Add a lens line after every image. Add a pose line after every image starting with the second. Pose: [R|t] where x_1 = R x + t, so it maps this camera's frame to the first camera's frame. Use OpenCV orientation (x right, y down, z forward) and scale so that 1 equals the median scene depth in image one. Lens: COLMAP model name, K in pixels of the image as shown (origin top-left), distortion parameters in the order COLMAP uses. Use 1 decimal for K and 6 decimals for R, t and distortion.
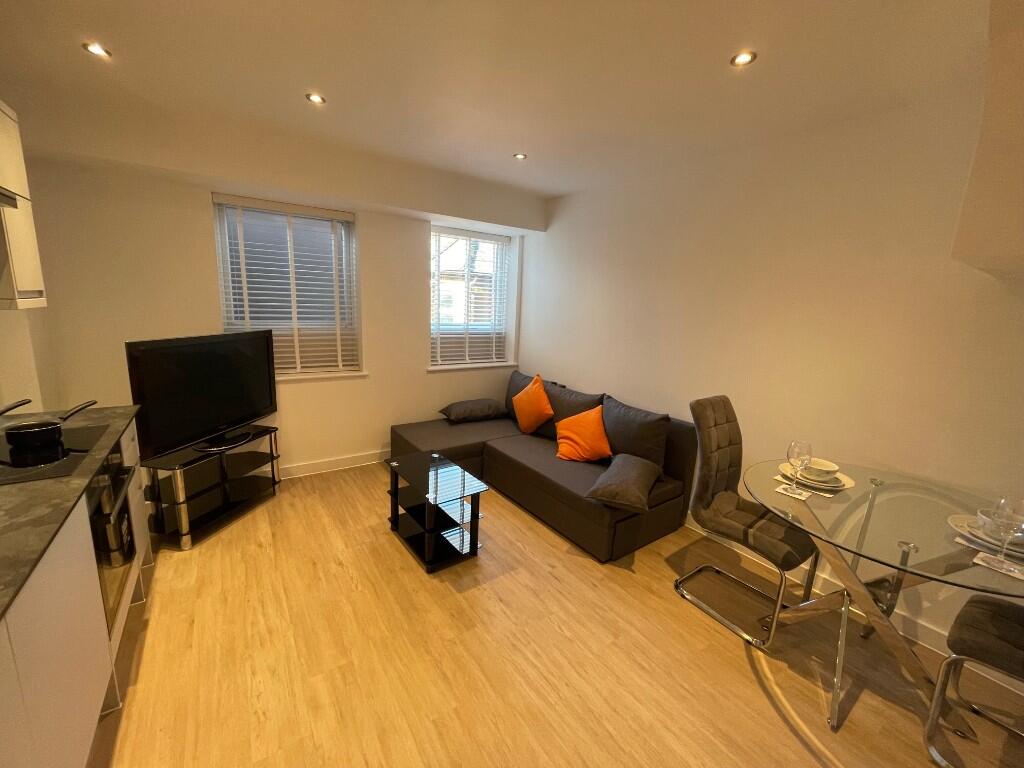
lens RADIAL K [[413.1, 0, 510.7], [0, 413.1, 380.4], [0, 0, 1]] dist [-0.004721, 0.001084]
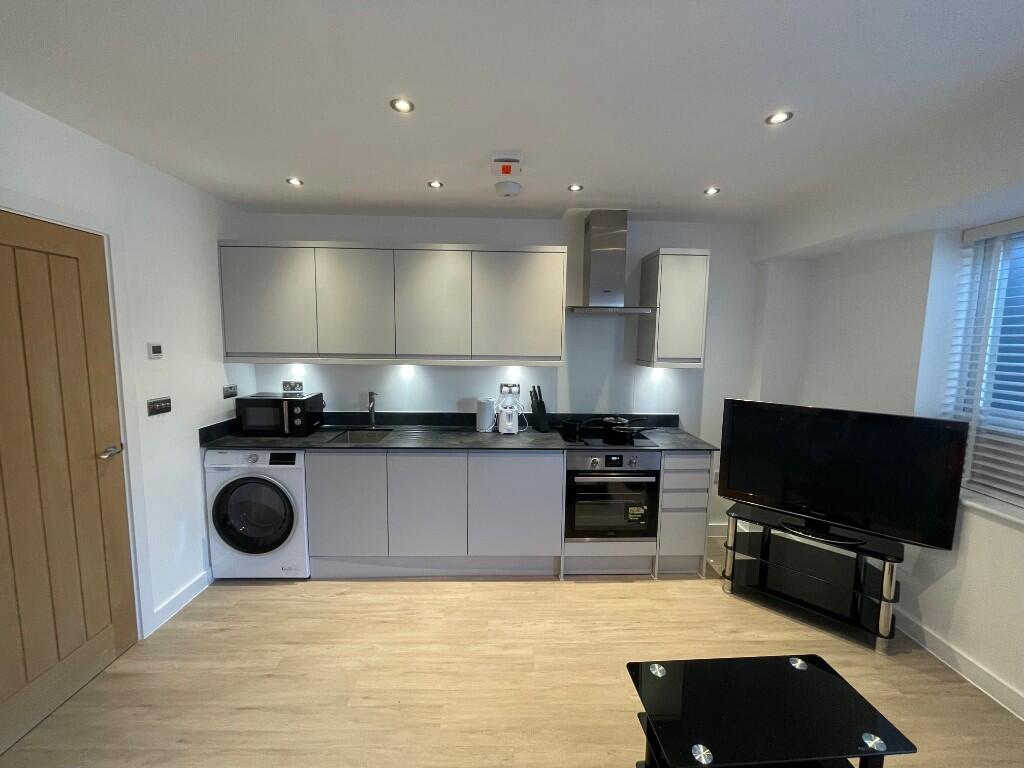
lens RADIAL K [[413.1, 0, 510.9], [0, 413.1, 381.8], [0, 0, 1]] dist [-0.004721, 0.001084]
pose [[-0.538540, 0.041204, -0.841592, 0.486801], [-0.194713, 0.965684, 0.171878, -0.235280], [0.819794, 0.256432, -0.512036, 1.117208]]
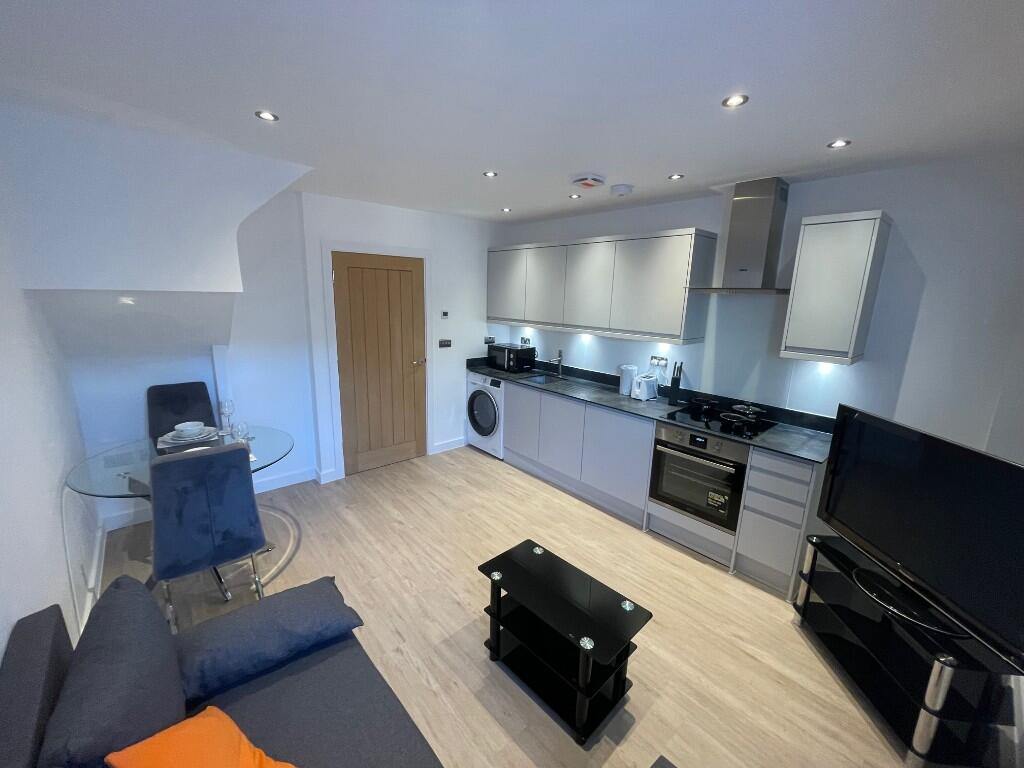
lens RADIAL K [[413.1, 0, 515.6], [0, 413.1, 382.3], [0, 0, 1]] dist [-0.004721, 0.001084]
pose [[-0.989675, -0.041959, -0.137050, 0.002053], [-0.092234, 0.918344, 0.384887, -0.466176], [0.109710, 0.393554, -0.912732, 1.852891]]
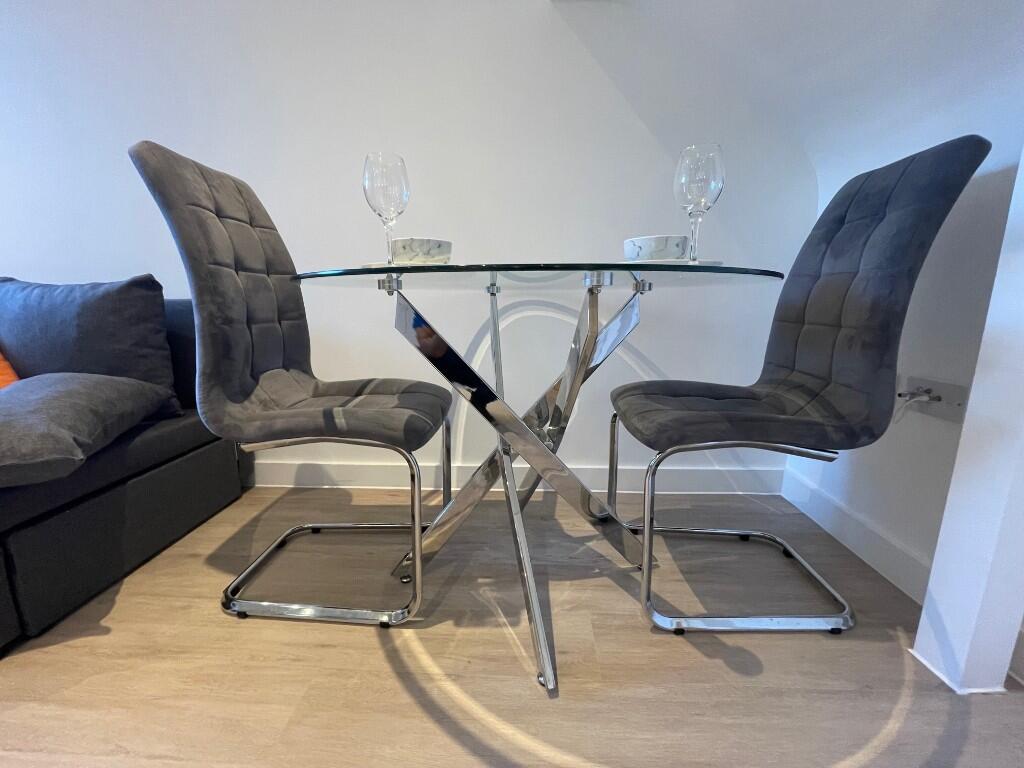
lens RADIAL K [[413.1, 0, 511.2], [0, 413.1, 383.0], [0, 0, 1]] dist [-0.004721, 0.001084]
pose [[0.606890, -0.196318, 0.770159, 0.318654], [0.176509, 0.978107, 0.110235, 0.297566], [-0.774938, 0.069039, 0.628255, 0.507368]]
